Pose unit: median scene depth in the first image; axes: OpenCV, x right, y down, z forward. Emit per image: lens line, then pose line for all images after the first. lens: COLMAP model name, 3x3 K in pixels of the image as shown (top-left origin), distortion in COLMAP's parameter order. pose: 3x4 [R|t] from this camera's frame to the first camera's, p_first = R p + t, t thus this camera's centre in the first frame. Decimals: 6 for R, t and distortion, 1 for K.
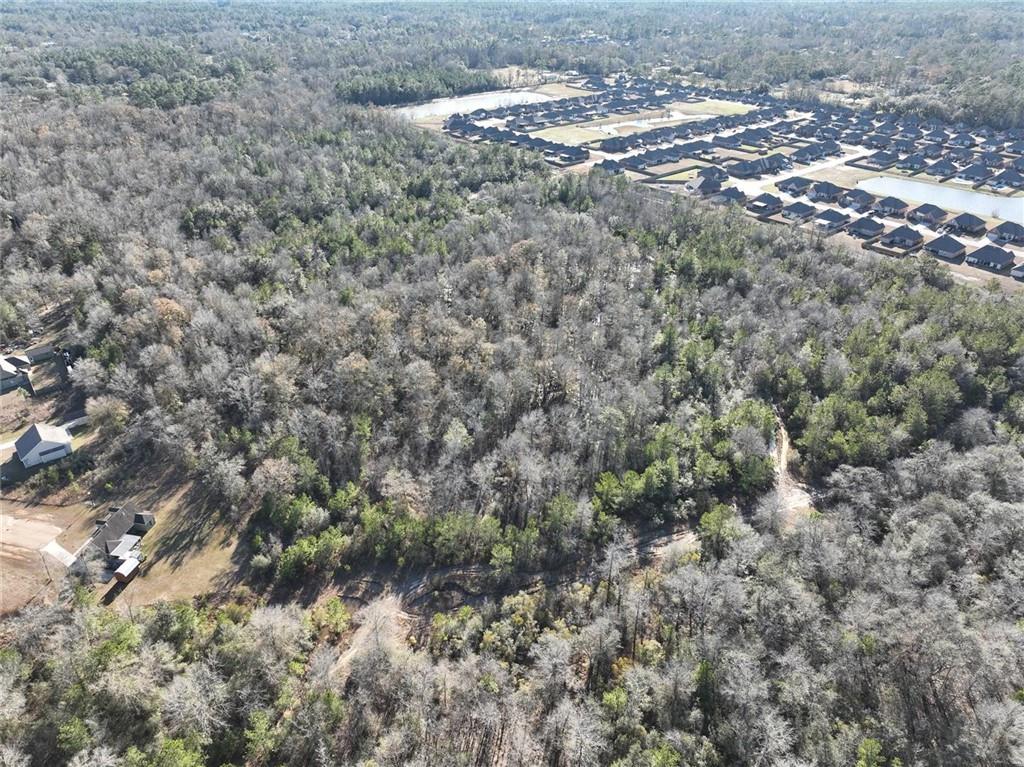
lens RADIAL K [[718.6, 0, 511.7], [0, 718.6, 388.4], [0, 0, 1]] dist [-0.004656, 0.021120]
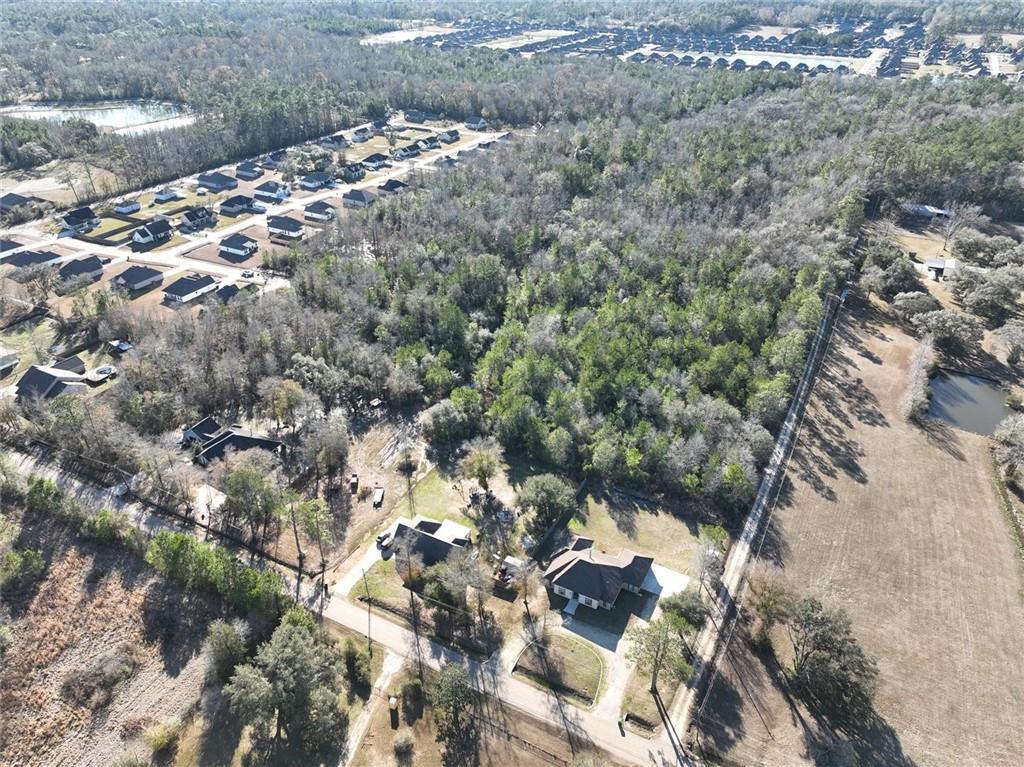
lens RADIAL K [[718.6, 0, 511.7], [0, 718.6, 388.4], [0, 0, 1]] dist [-0.004656, 0.021120]
pose [[0.925889, -0.193642, 0.324394, -0.797211], [0.186007, 0.981024, 0.054704, 0.469200], [-0.328831, 0.009689, 0.944339, -0.785212]]
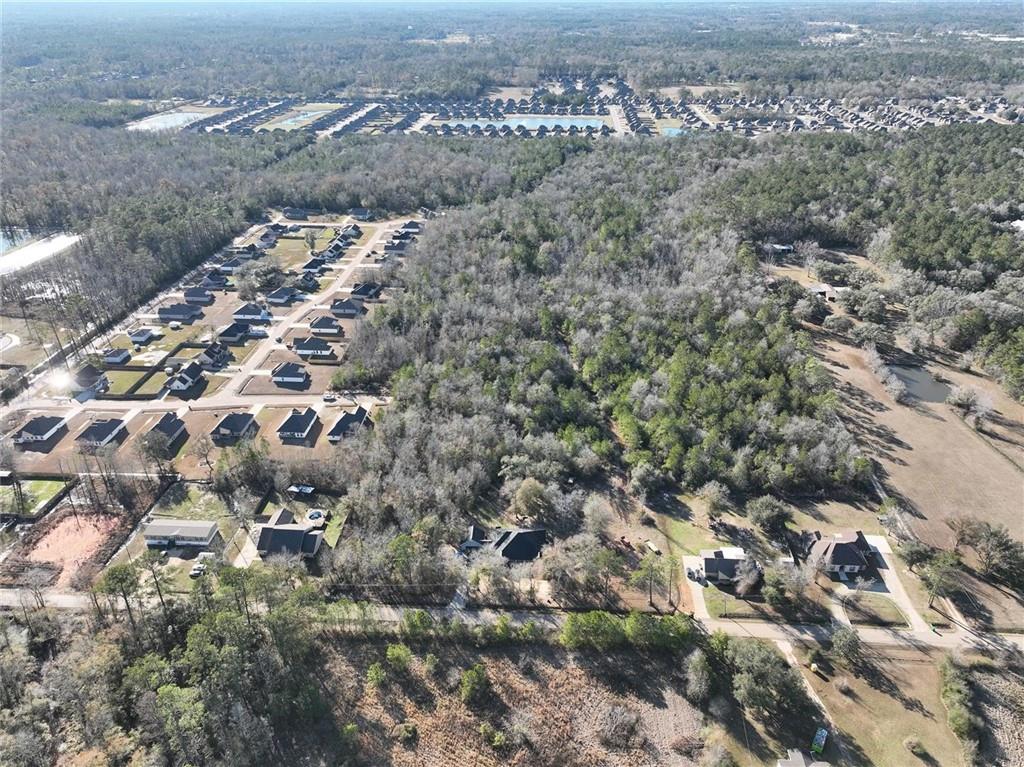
lens RADIAL K [[718.6, 0, 511.7], [0, 718.6, 388.4], [0, 0, 1]] dist [-0.004656, 0.021120]
pose [[0.694583, -0.348872, 0.629160, -1.144663], [0.368075, 0.923749, 0.105872, 0.321372], [-0.618122, 0.158041, 0.770031, -0.730743]]
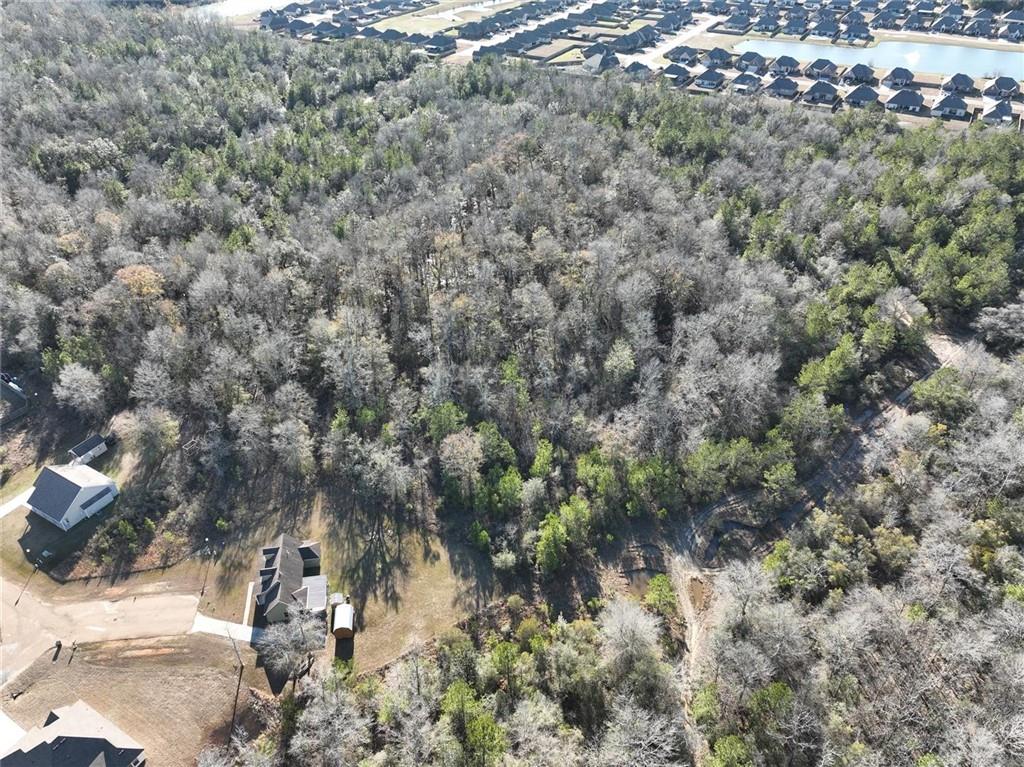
lens RADIAL K [[718.6, 0, 511.7], [0, 718.6, 388.4], [0, 0, 1]] dist [-0.004656, 0.021120]
pose [[0.937627, -0.215514, 0.272780, -0.211810], [0.183092, 0.973147, 0.139508, -0.021259], [-0.295521, -0.080862, 0.951908, 0.107064]]
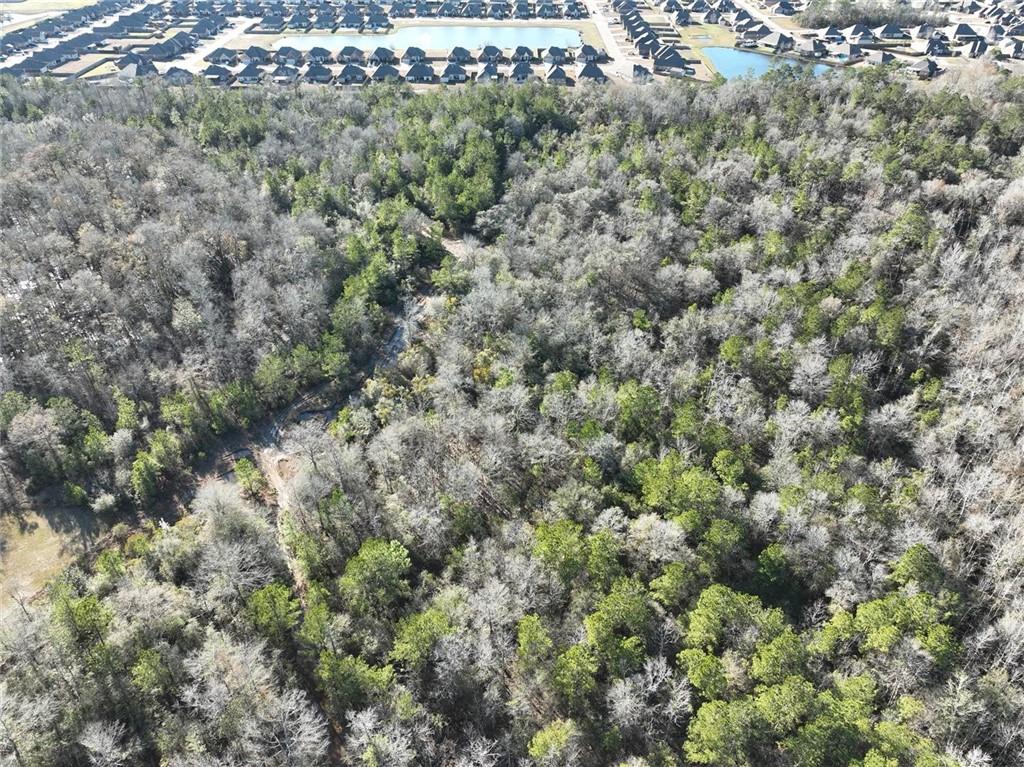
lens RADIAL K [[718.6, 0, 511.7], [0, 718.6, 388.4], [0, 0, 1]] dist [-0.004656, 0.021120]
pose [[0.639741, -0.460805, 0.615134, -0.206575], [0.392652, 0.883965, 0.253831, 0.037936], [-0.660723, 0.079147, 0.746445, 0.007925]]
